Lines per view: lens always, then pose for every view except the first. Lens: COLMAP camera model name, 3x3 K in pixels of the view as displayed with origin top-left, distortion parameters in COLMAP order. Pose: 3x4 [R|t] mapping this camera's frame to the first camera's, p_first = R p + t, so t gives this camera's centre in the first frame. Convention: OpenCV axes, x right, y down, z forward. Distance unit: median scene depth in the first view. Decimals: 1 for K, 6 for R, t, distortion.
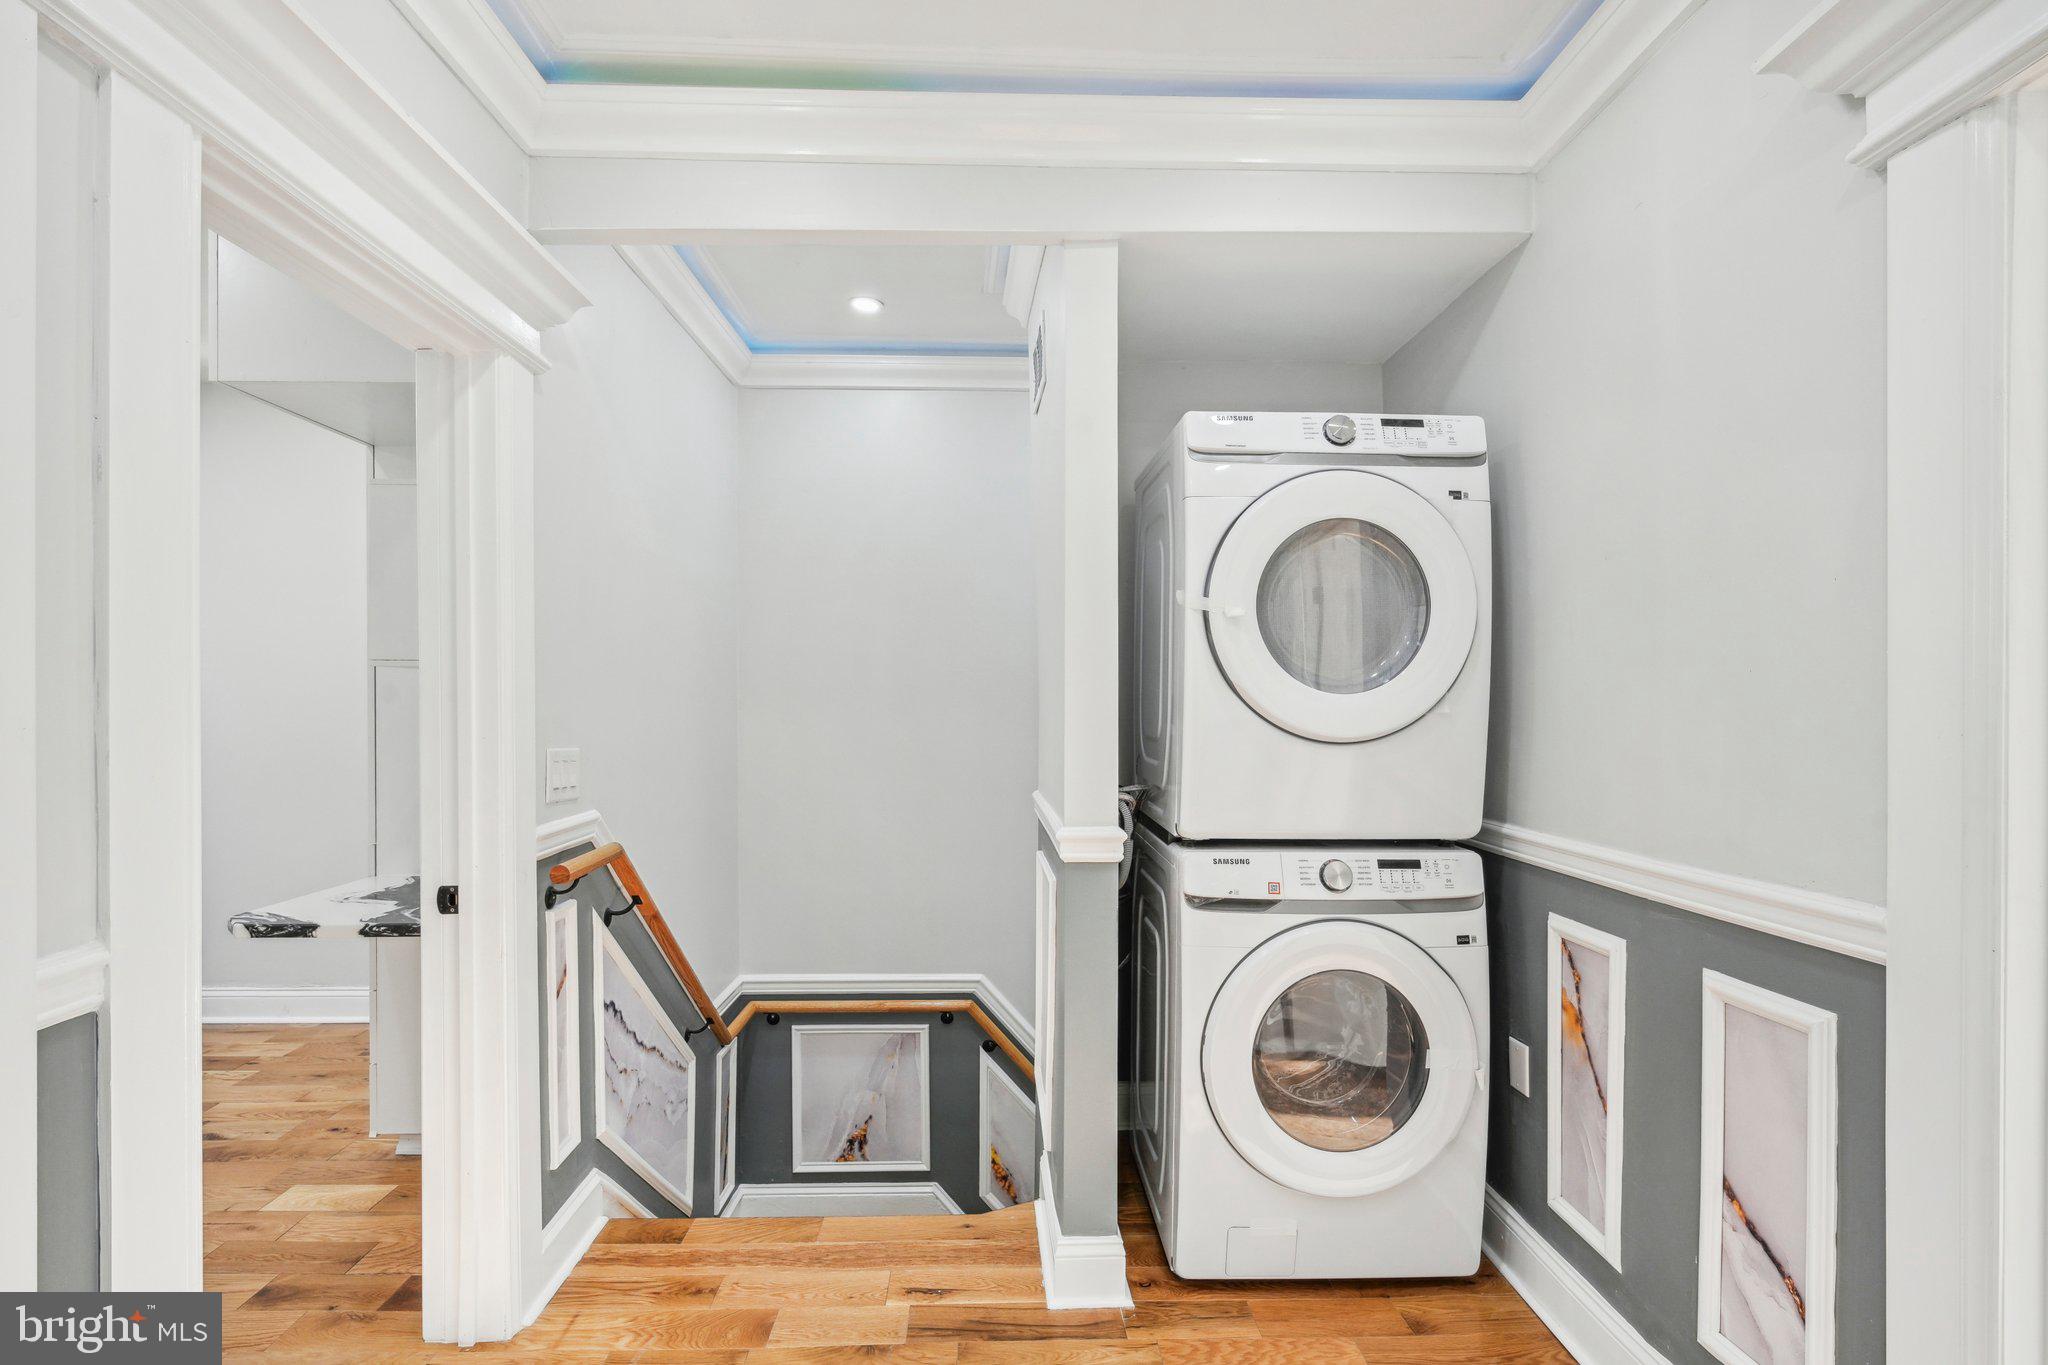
lens RADIAL K [[961.6, 0, 1020.9], [0, 961.6, 708.4], [0, 0, 1]] dist [-0.004075, 0.000051]
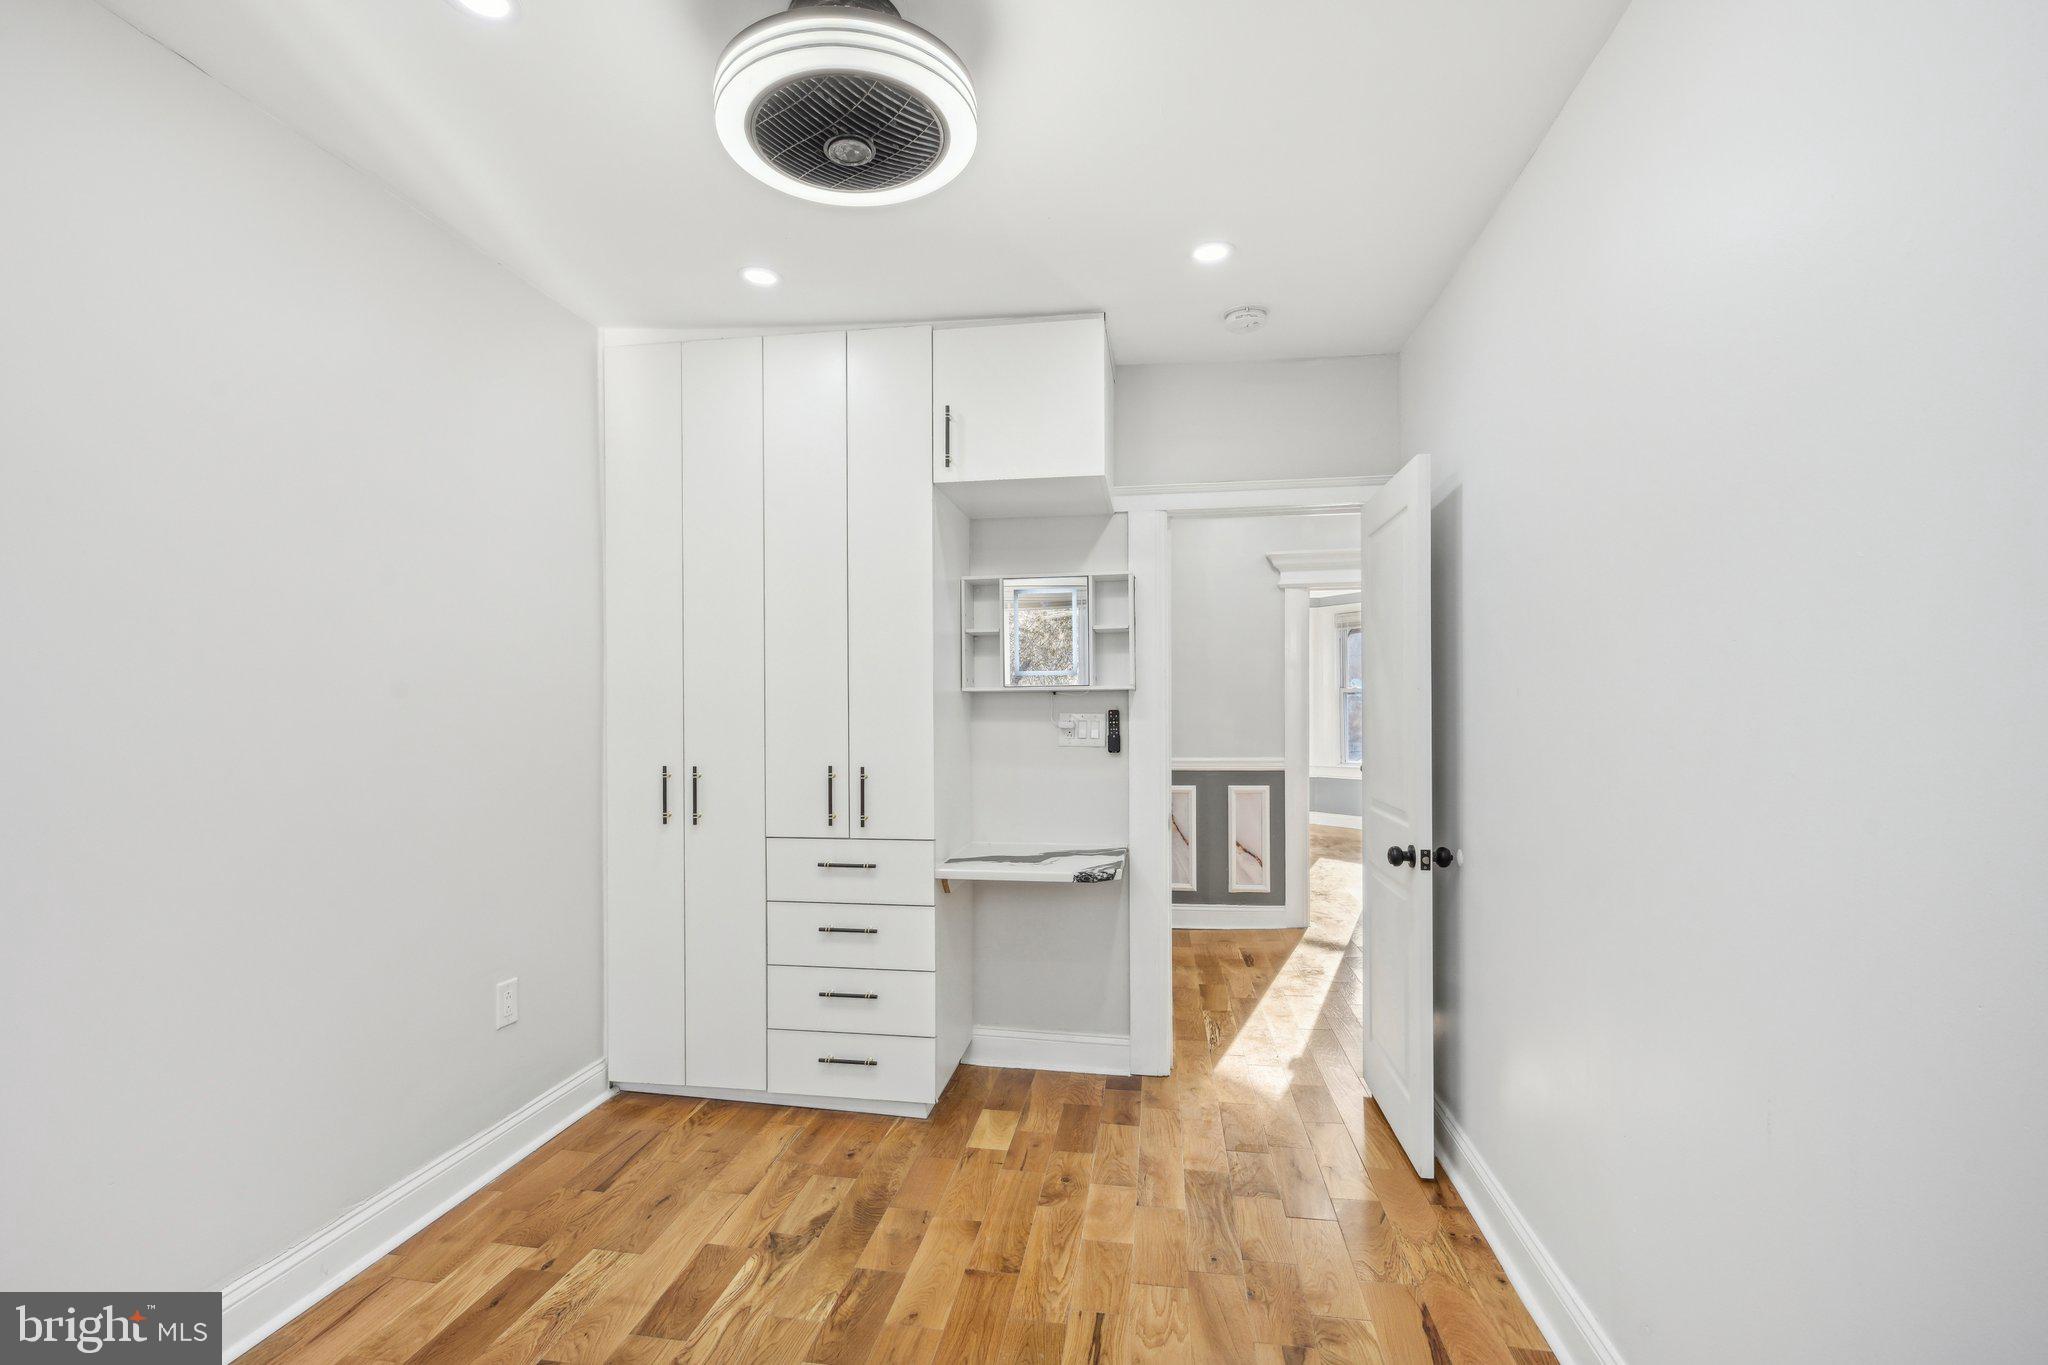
lens RADIAL K [[944.8, 0, 1017.0], [0, 944.8, 688.1], [0, 0, 1]] dist [-0.001200, -0.000126]
pose [[0.181942, 0.011485, 0.983242, -2.256911], [0.007645, 0.999885, -0.013094, -0.038981], [-0.983279, 0.009900, 0.181834, 0.889041]]
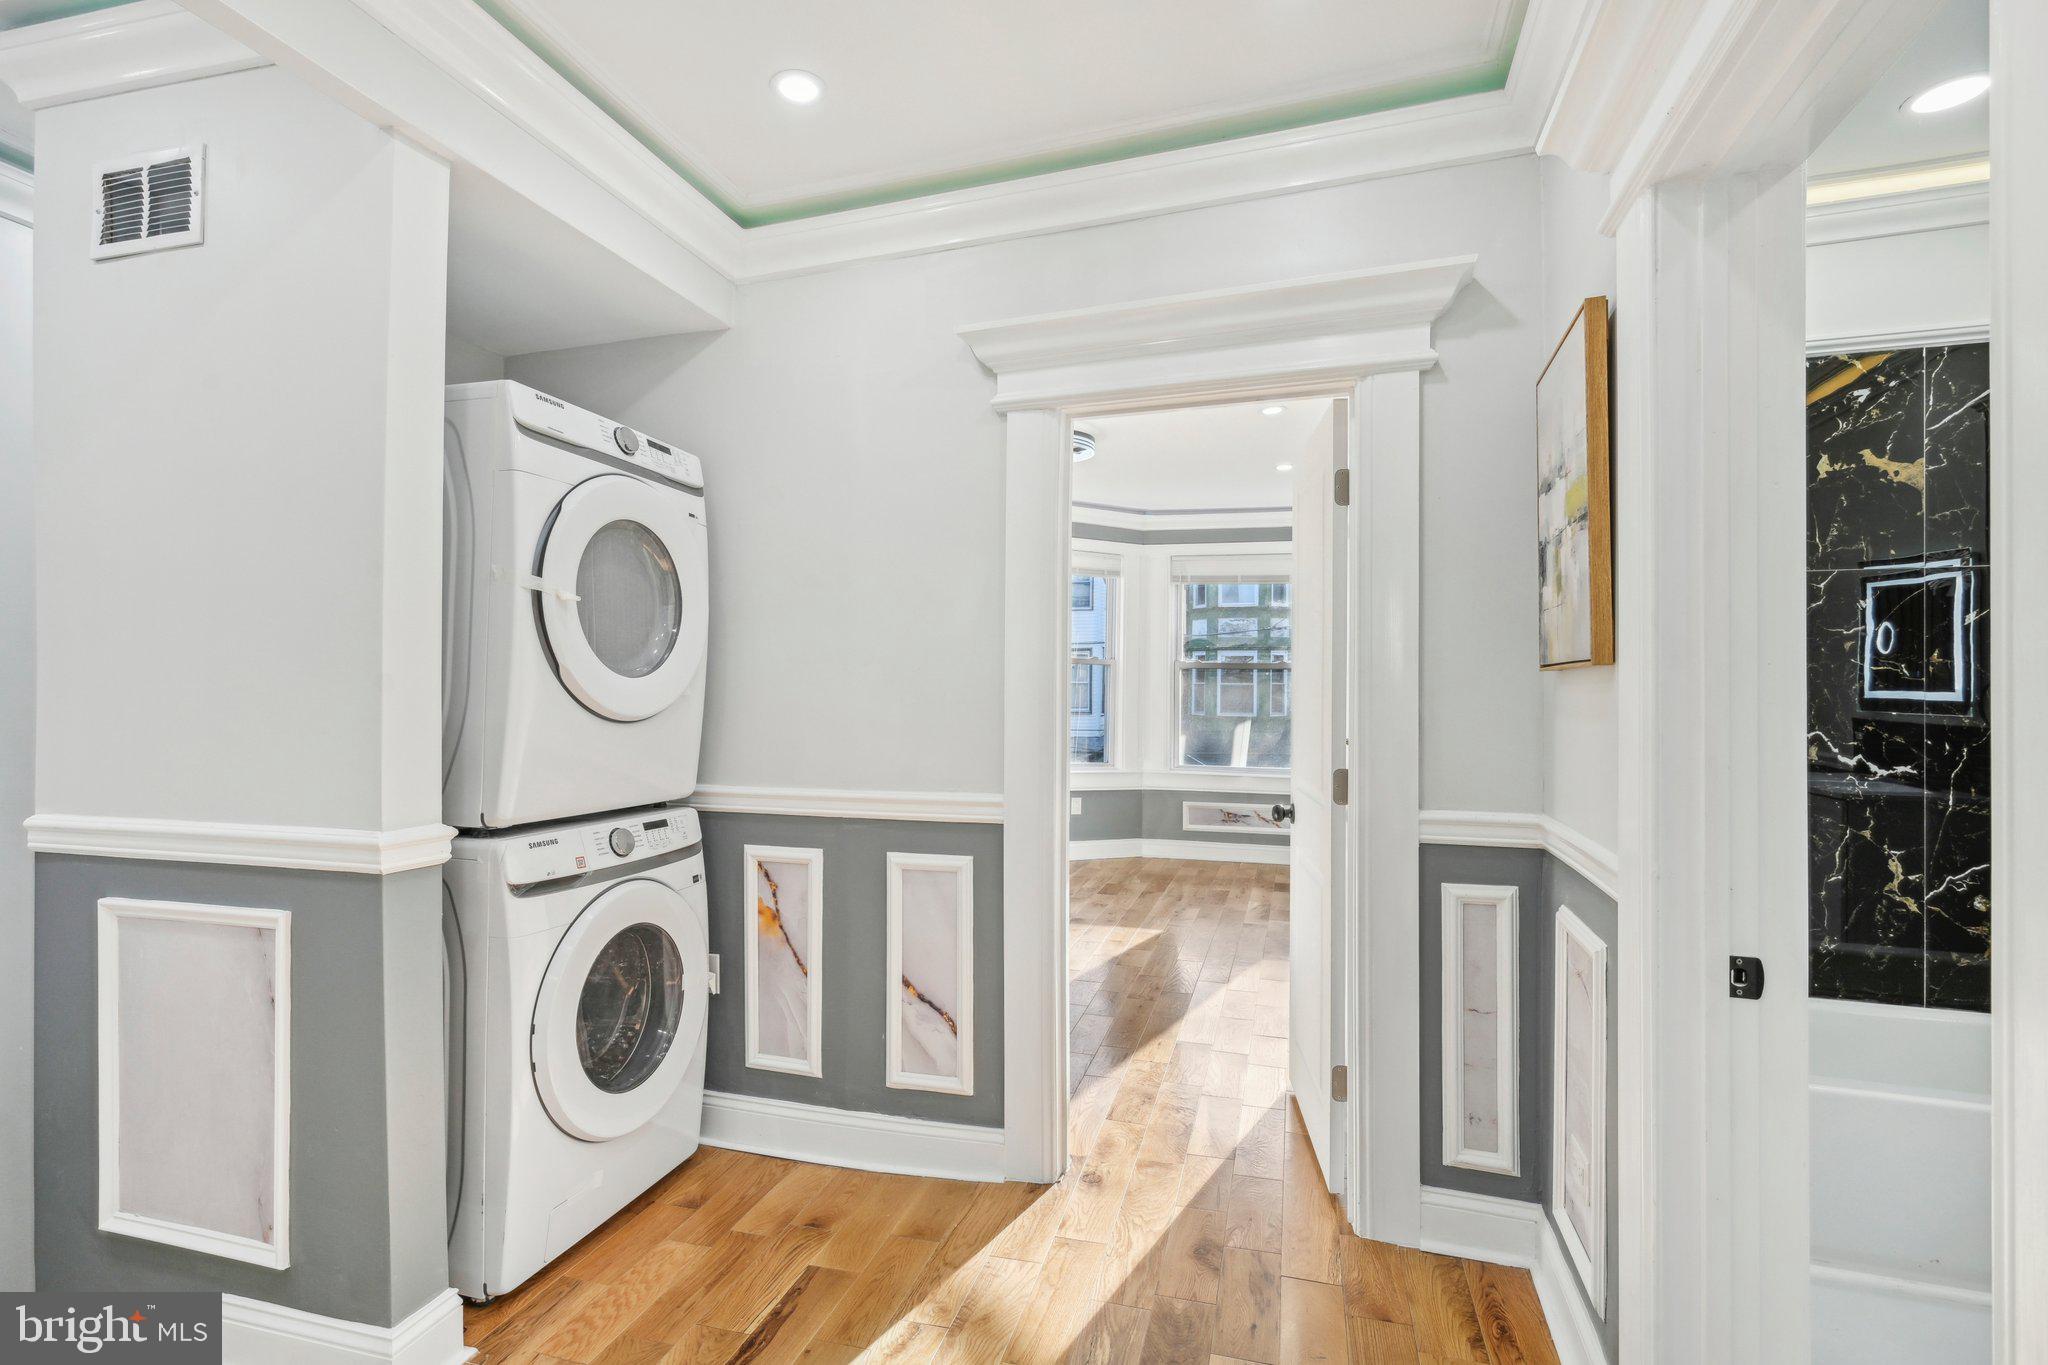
lens RADIAL K [[926.9, 0, 1023.0], [0, 926.9, 684.7], [0, 0, 1]] dist [0.003627, 0.000320]
pose [[0.314434, 0.011069, 0.949215, -0.550956], [-0.001330, 0.999936, -0.011220, 0.004864], [-0.949279, 0.002266, 0.314428, 0.231096]]
